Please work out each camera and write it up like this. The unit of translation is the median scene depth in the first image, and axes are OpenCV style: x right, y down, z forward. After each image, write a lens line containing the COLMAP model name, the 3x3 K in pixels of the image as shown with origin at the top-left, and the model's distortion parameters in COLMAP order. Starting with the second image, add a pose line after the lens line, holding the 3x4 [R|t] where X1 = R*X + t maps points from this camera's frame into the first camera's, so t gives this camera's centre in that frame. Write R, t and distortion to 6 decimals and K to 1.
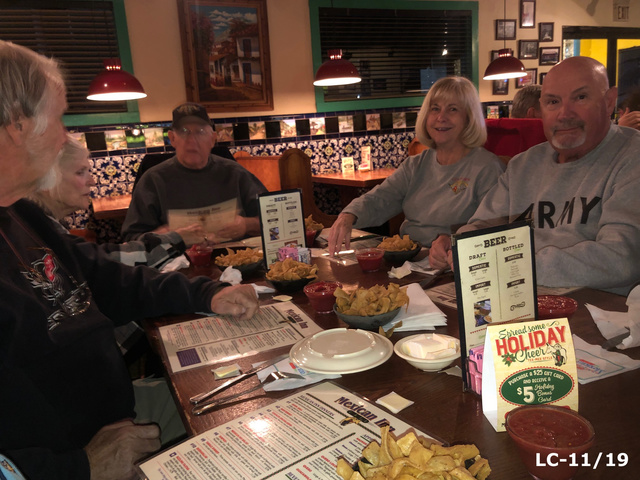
lens RADIAL K [[509.5, 0, 320.0], [0, 509.5, 240.0], [0, 0, 1]] dist [0.003841, 0.011070]
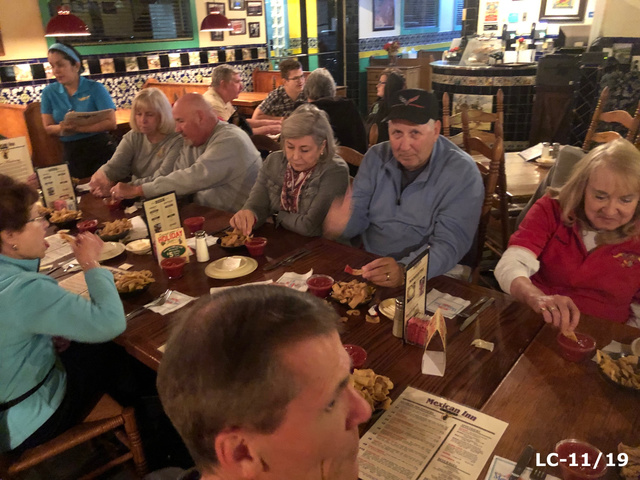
lens RADIAL K [[509.5, 0, 320.0], [0, 509.5, 240.0], [0, 0, 1]] dist [0.003841, 0.011070]
pose [[0.893798, -0.130025, 0.429206, -0.010918], [0.052946, 0.980949, 0.186913, -0.039968], [-0.445333, -0.144338, 0.883655, -0.275511]]
